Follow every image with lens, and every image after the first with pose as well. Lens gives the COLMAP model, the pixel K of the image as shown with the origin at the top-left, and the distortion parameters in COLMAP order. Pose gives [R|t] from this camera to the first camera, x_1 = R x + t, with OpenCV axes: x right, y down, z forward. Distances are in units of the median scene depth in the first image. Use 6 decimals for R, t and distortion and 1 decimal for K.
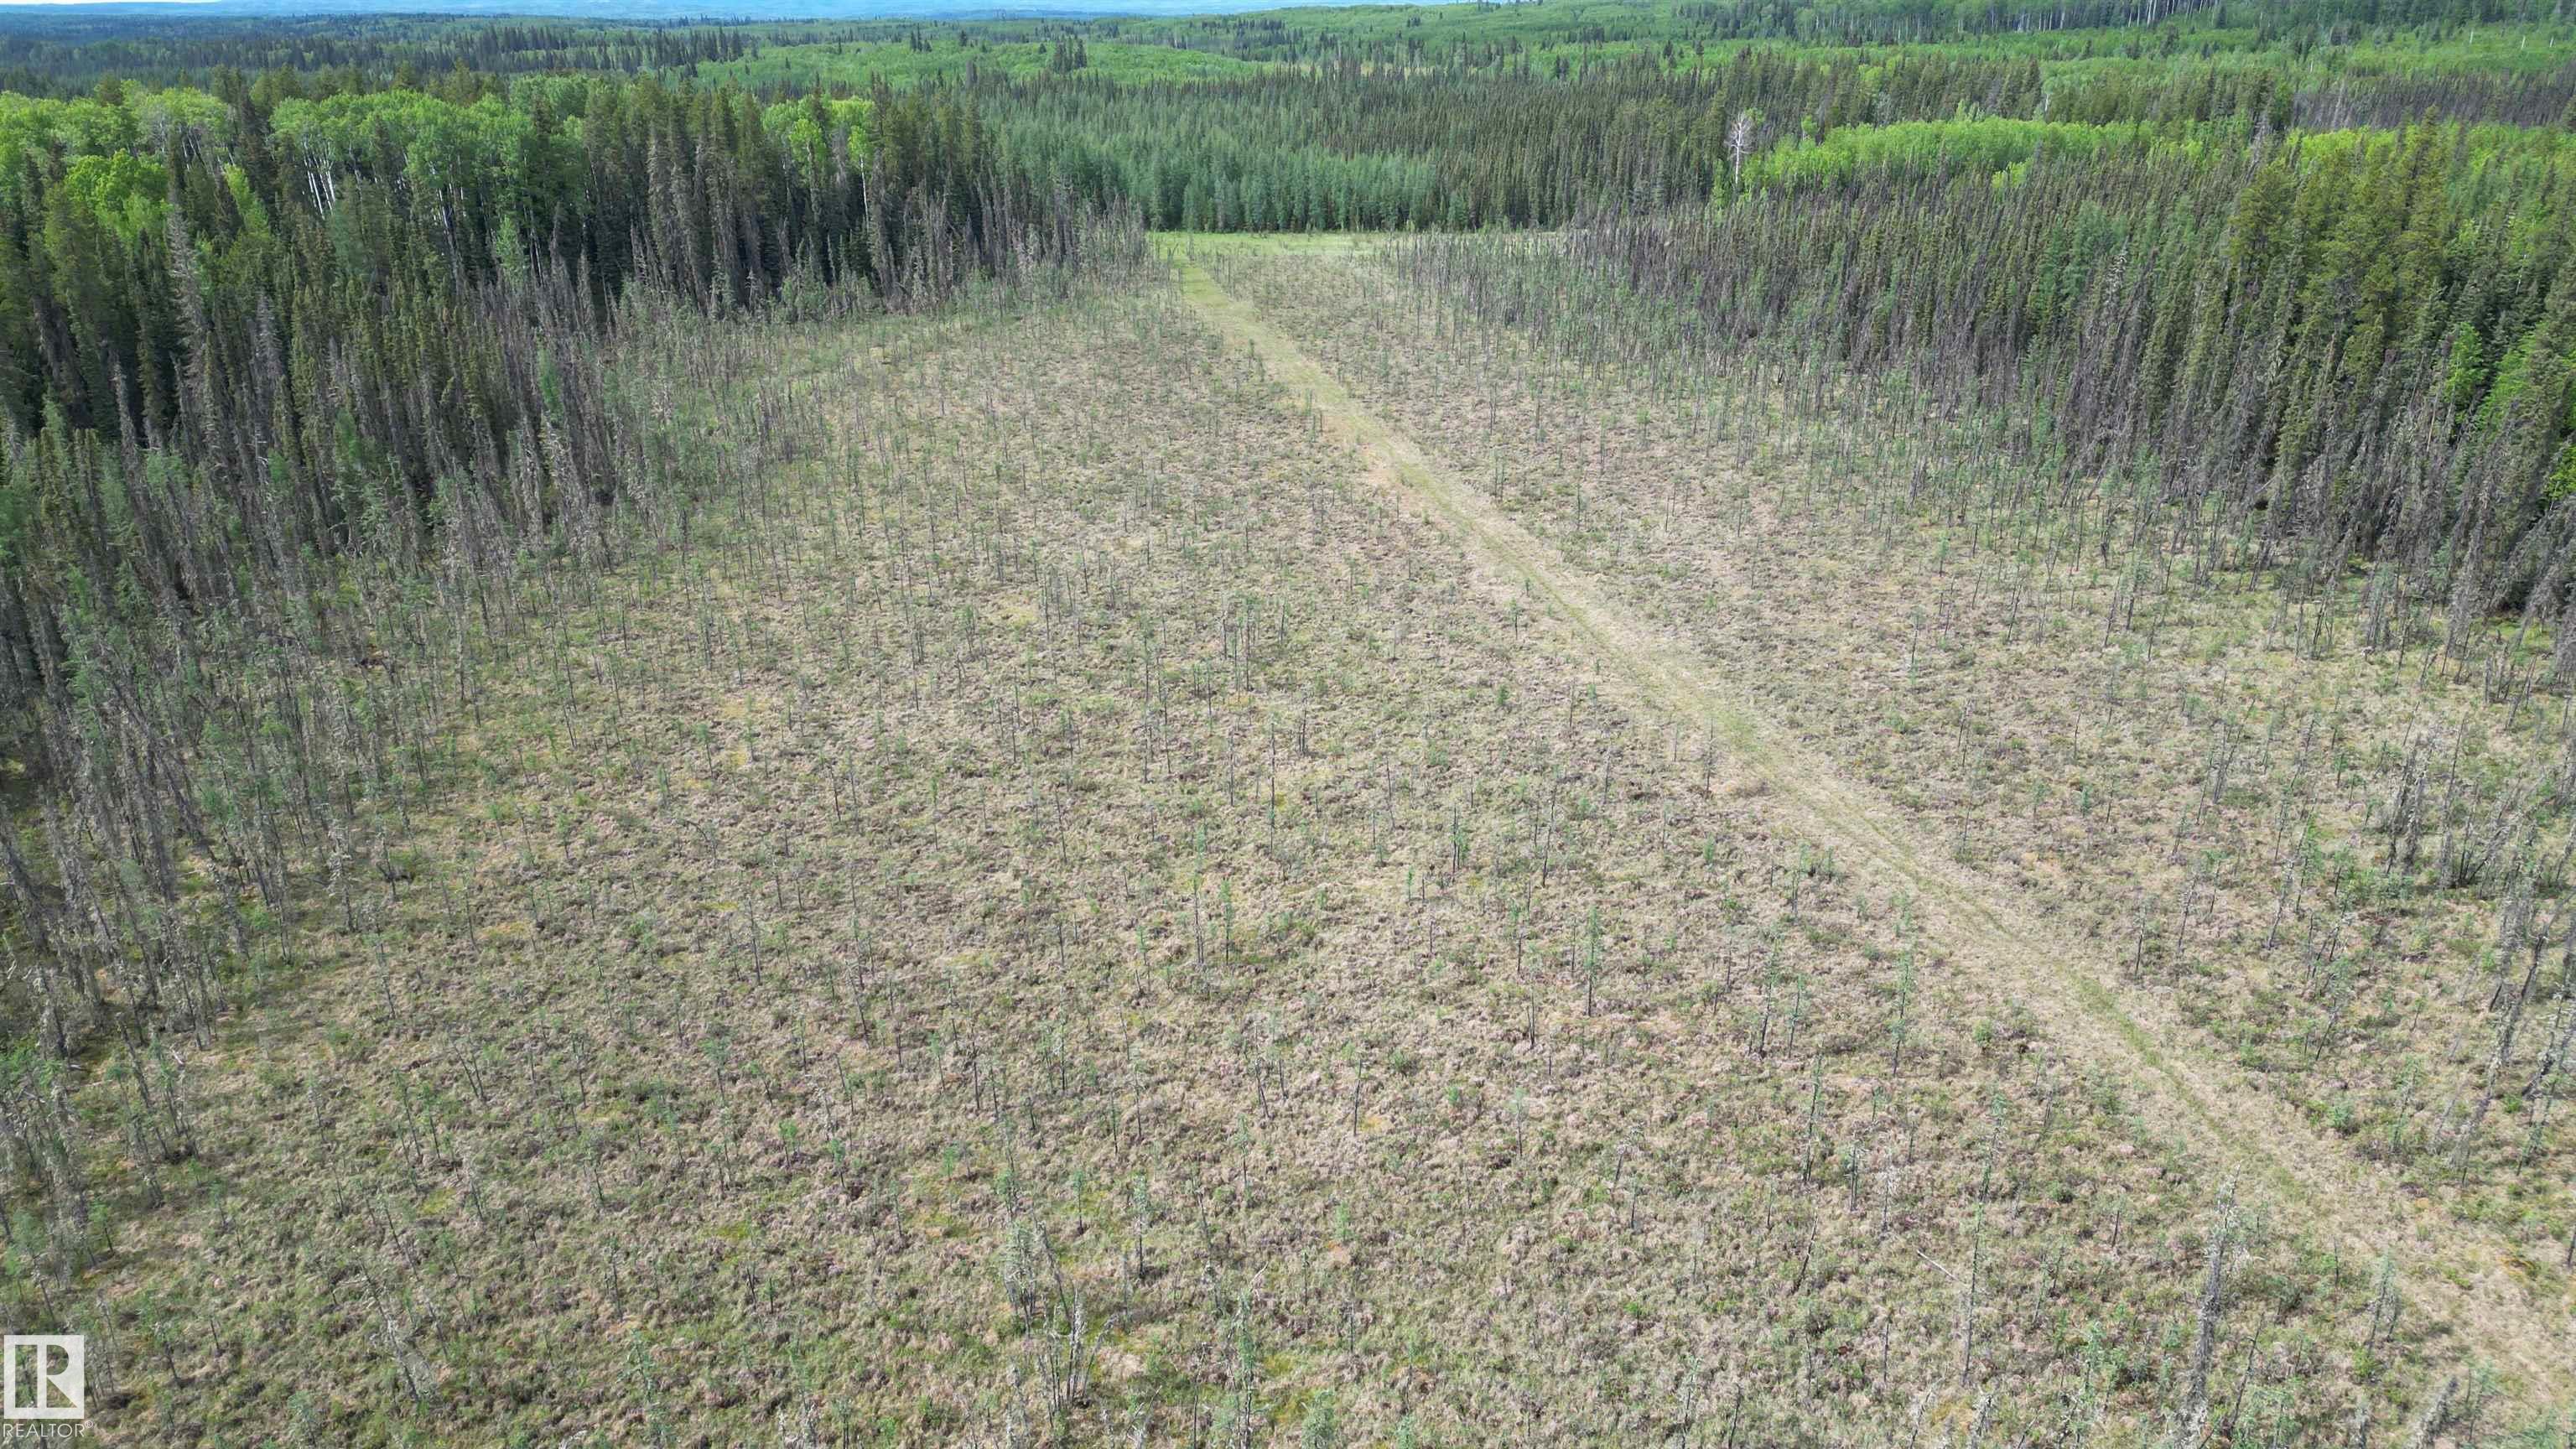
lens RADIAL K [[1815.0, 0, 1271.5], [0, 1815.0, 719.8], [0, 0, 1]] dist [0.097709, -0.091736]
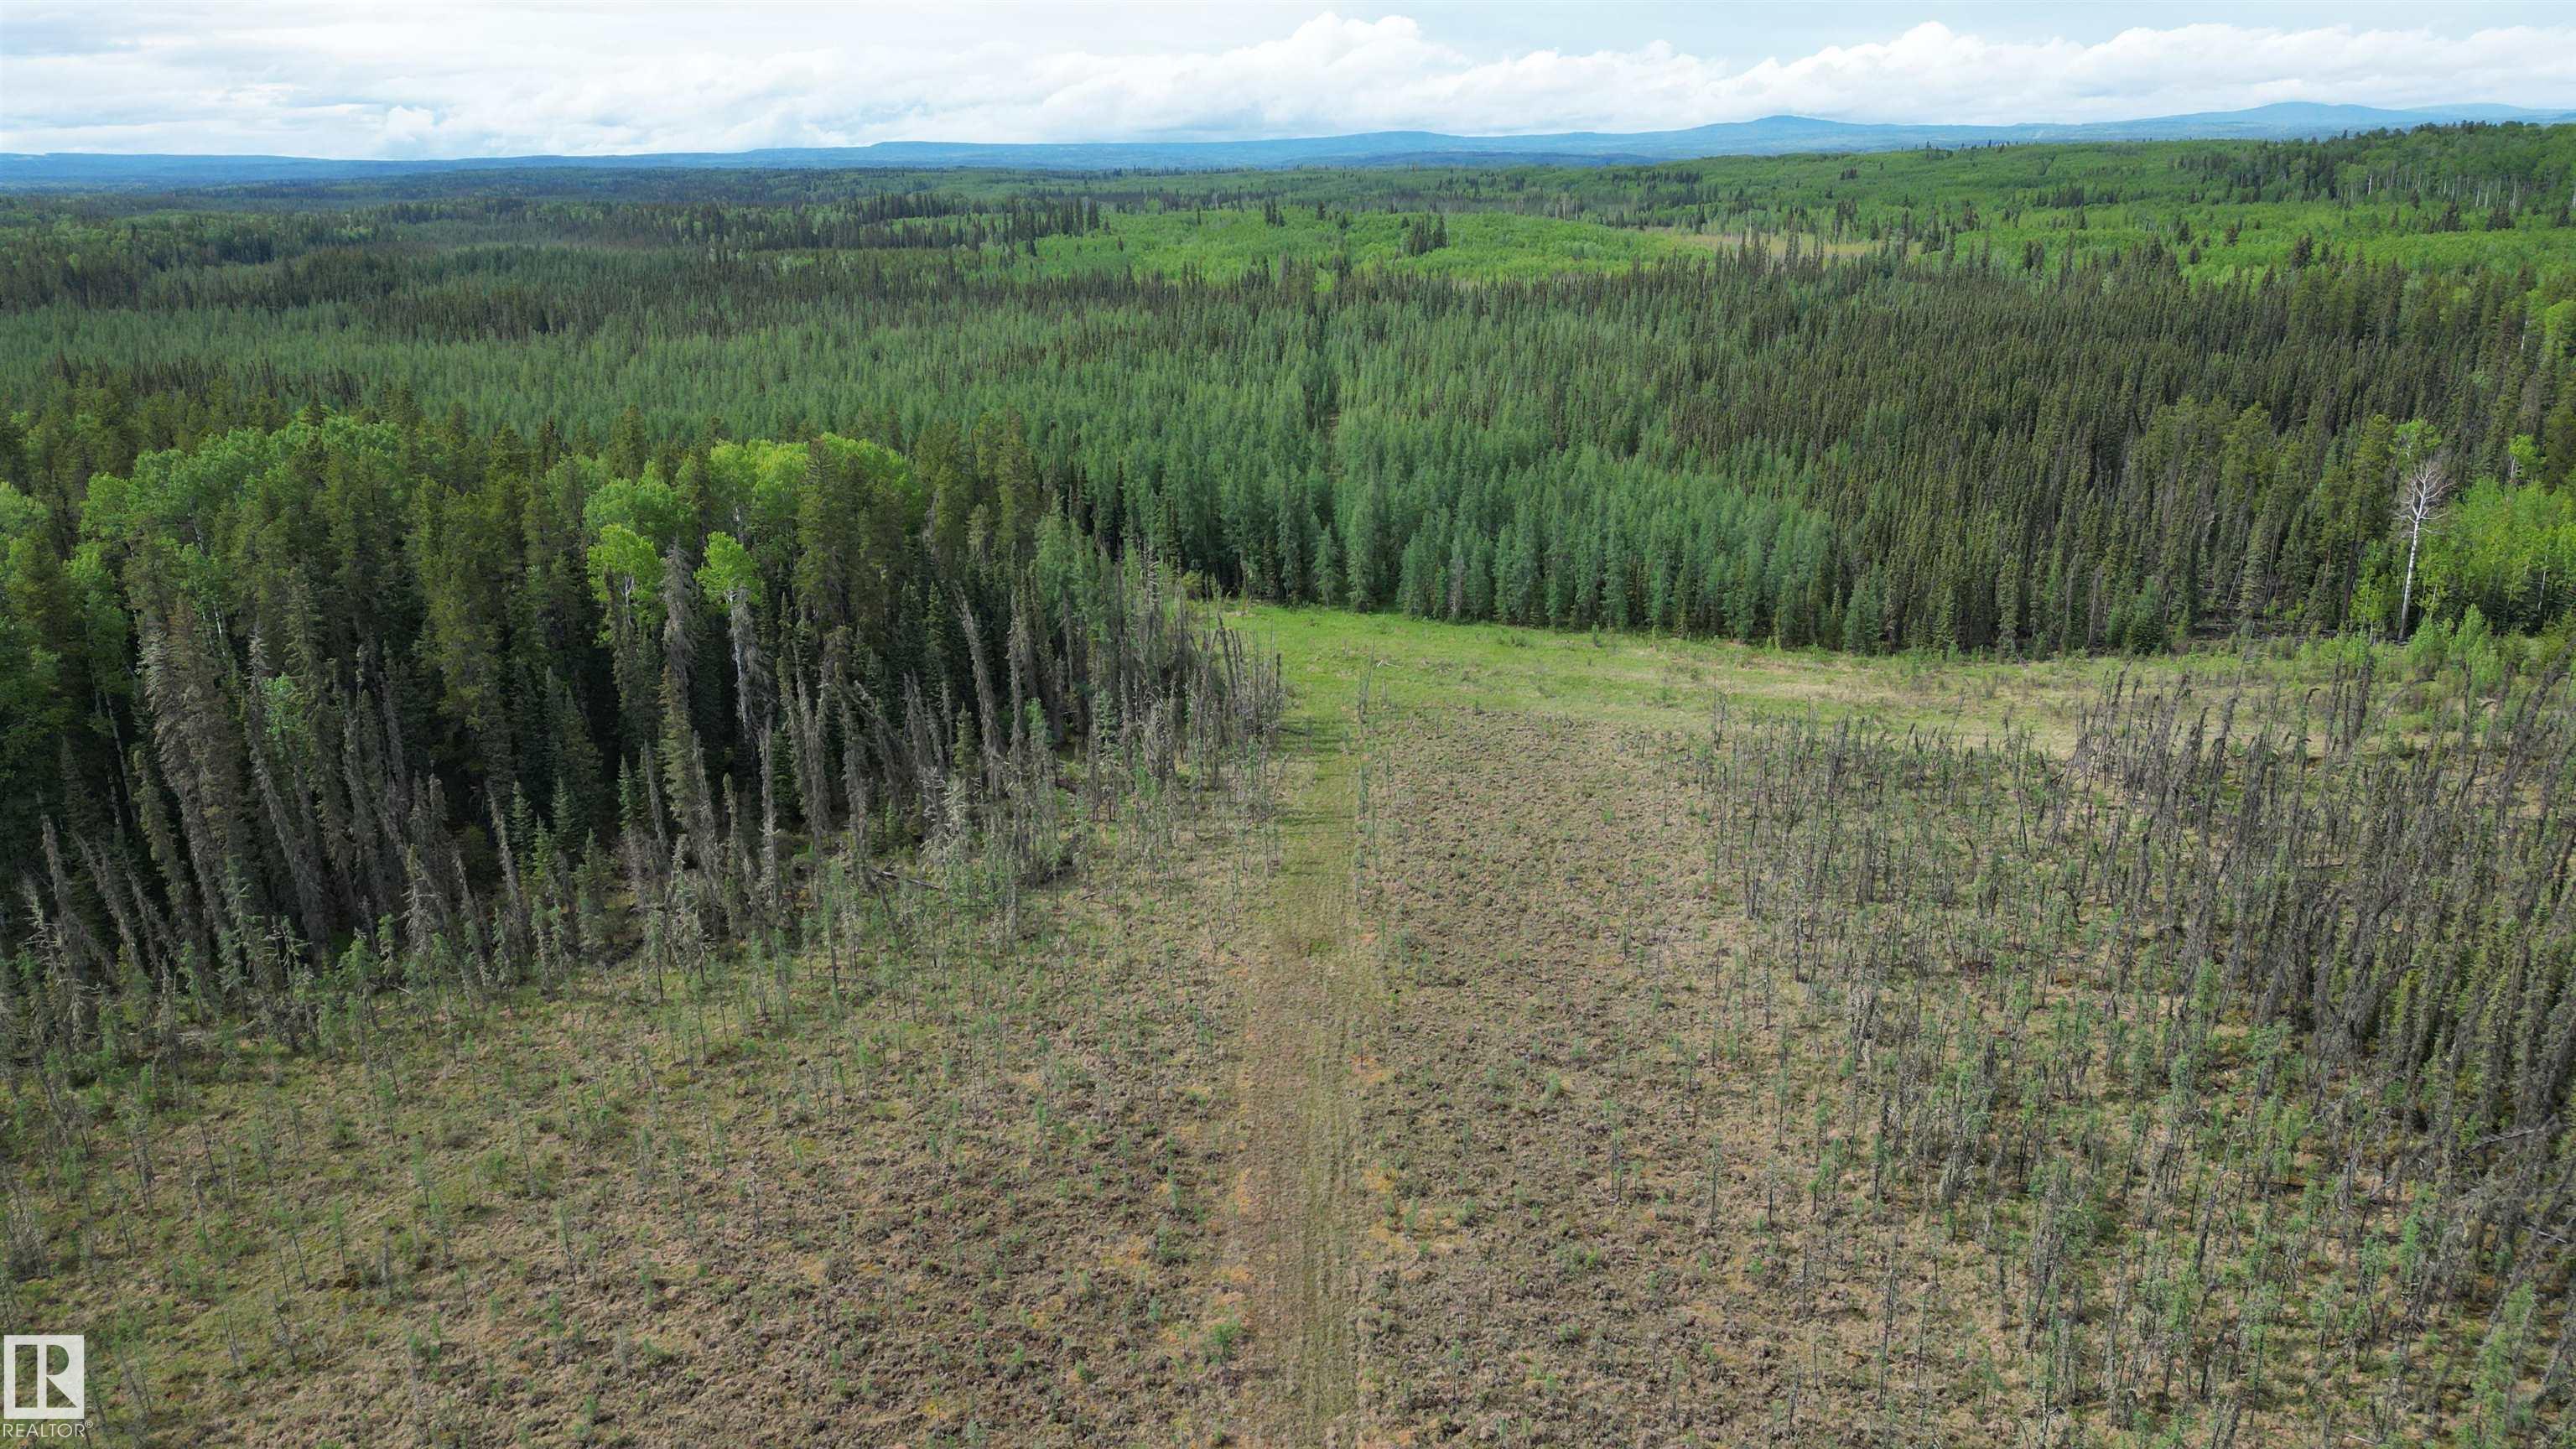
lens RADIAL K [[1815.0, 0, 1271.5], [0, 1815.0, 719.8], [0, 0, 1]] dist [0.097709, -0.091736]
pose [[0.975391, 0.059224, -0.212381, 0.115923], [-0.073264, 0.995575, -0.058852, -0.514567], [0.207955, 0.072964, 0.975413, 1.047454]]
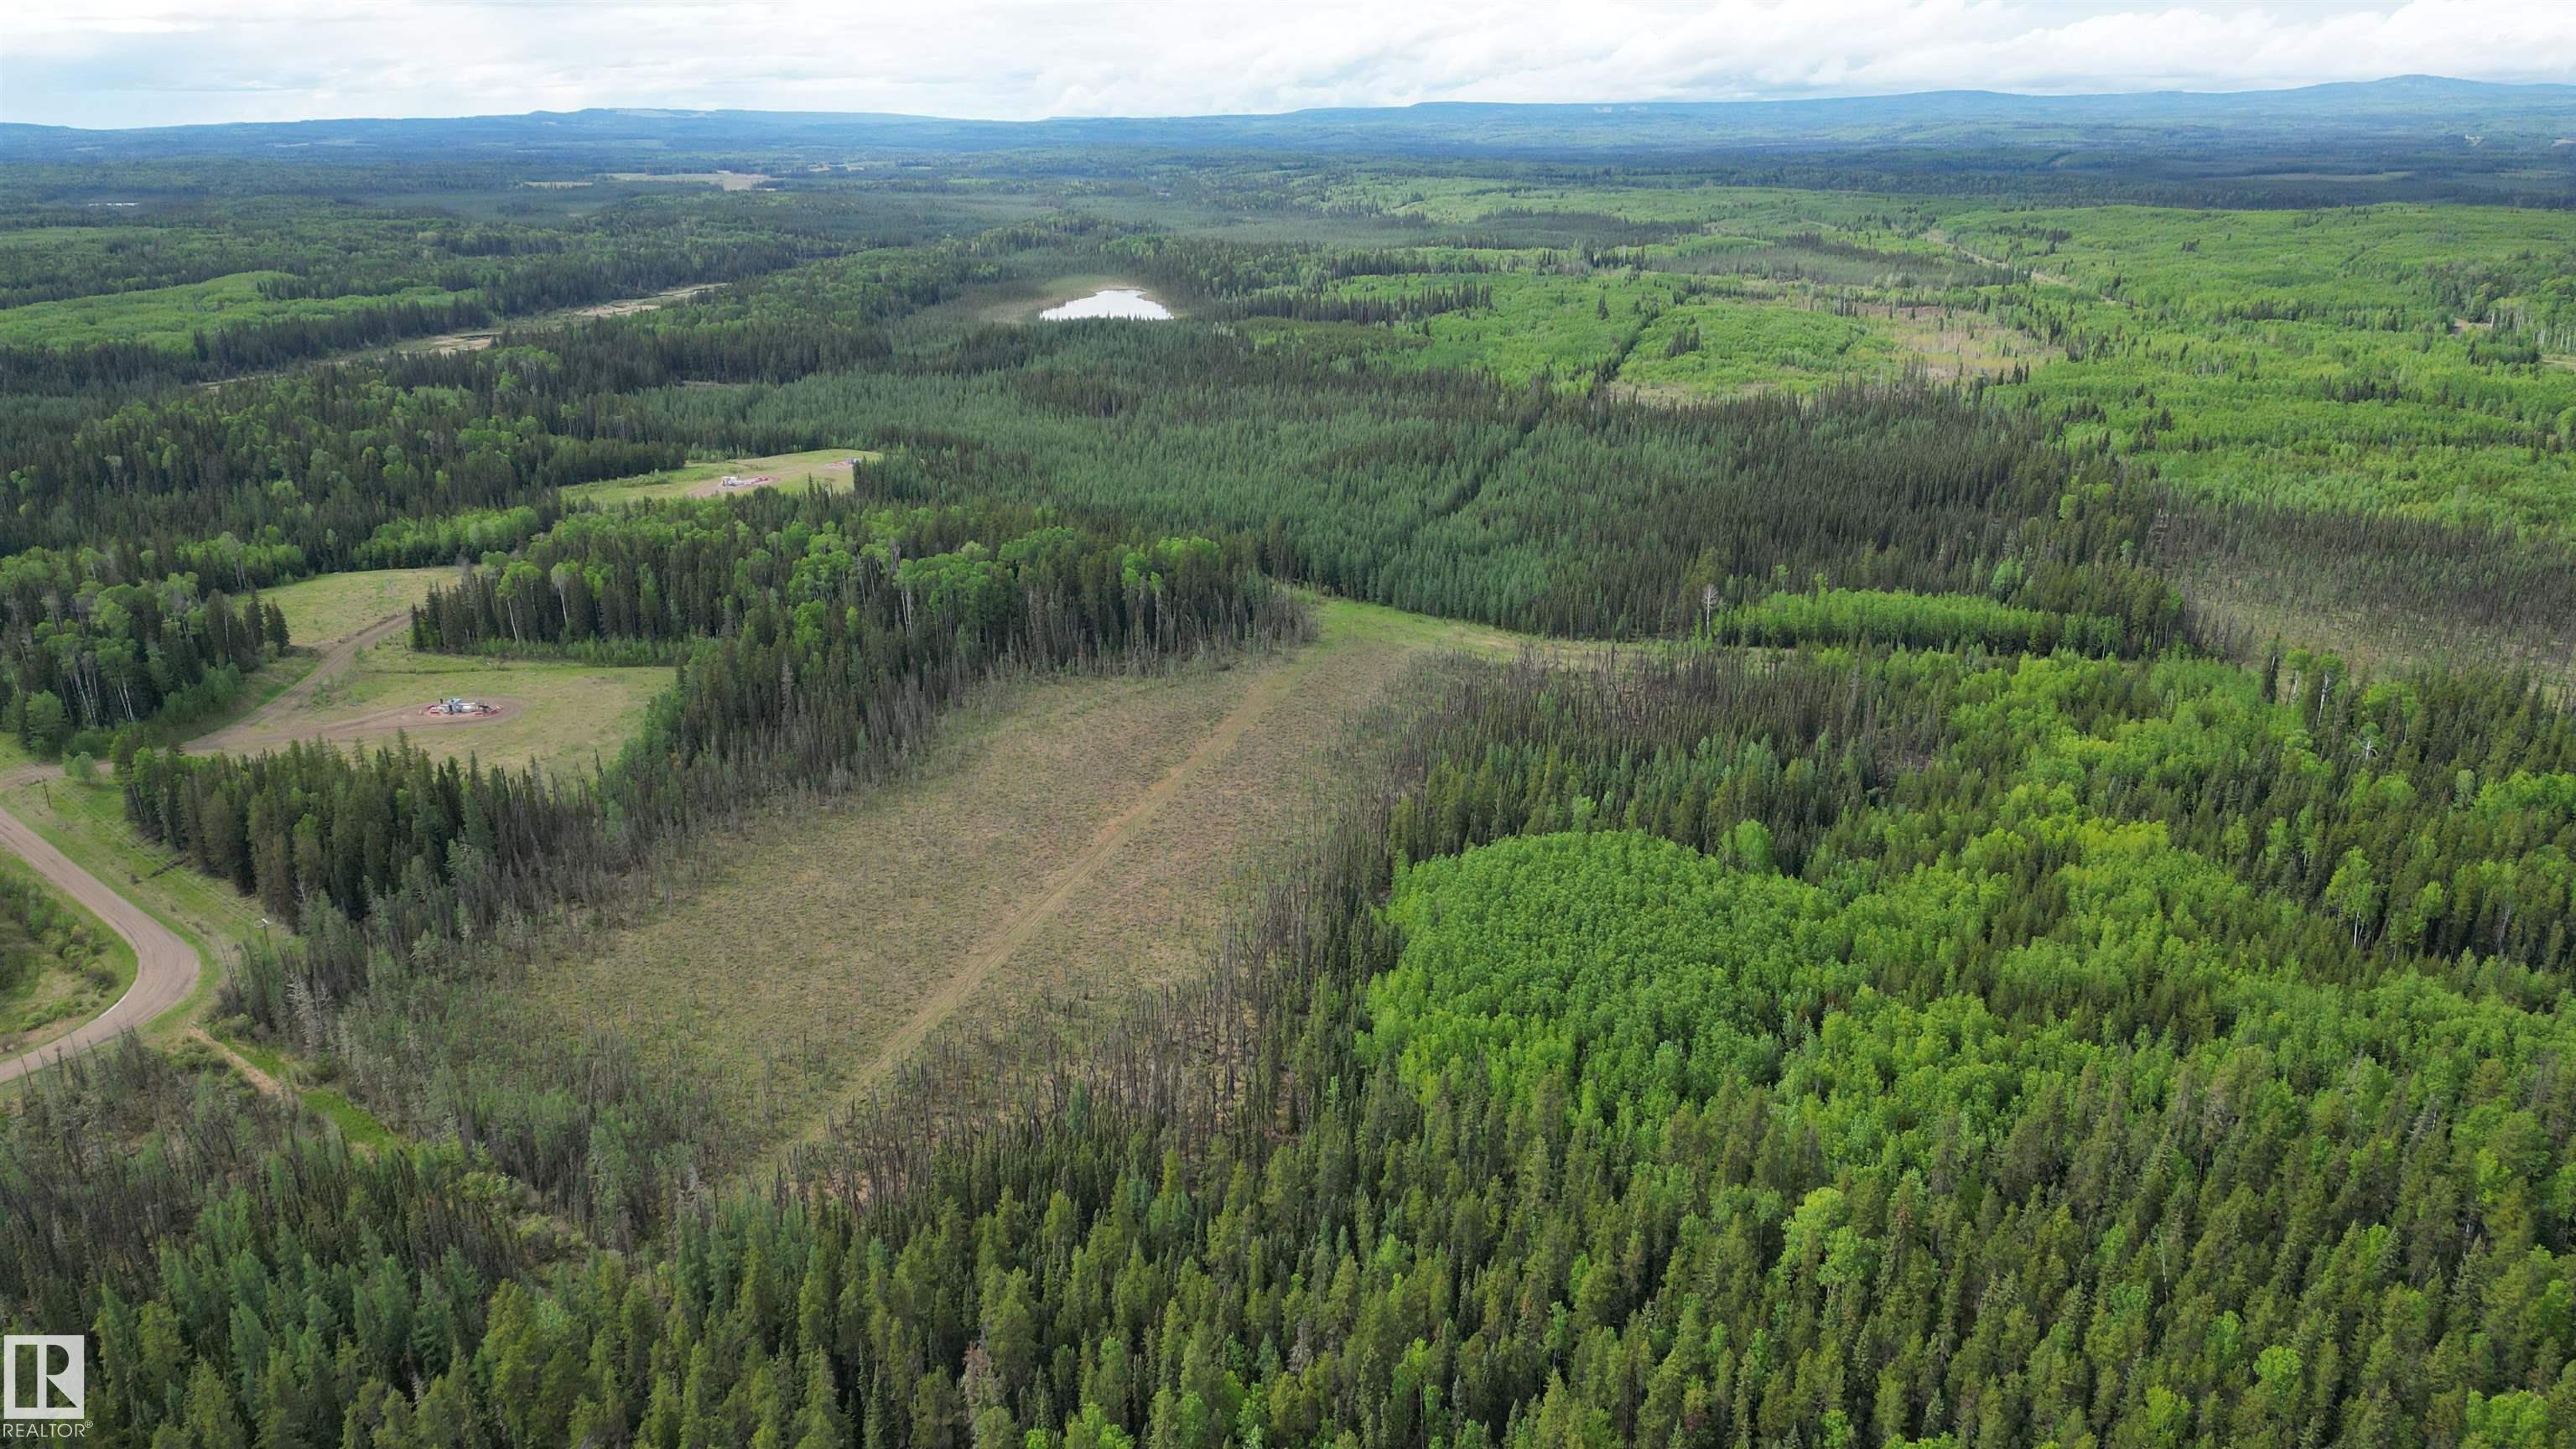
lens RADIAL K [[1815.0, 0, 1271.5], [0, 1815.0, 719.8], [0, 0, 1]] dist [0.097709, -0.091736]
pose [[0.876590, 0.154798, -0.455661, 1.733542], [-0.174674, 0.984625, -0.001537, -0.376225], [0.448418, 0.080940, 0.890152, -1.510457]]
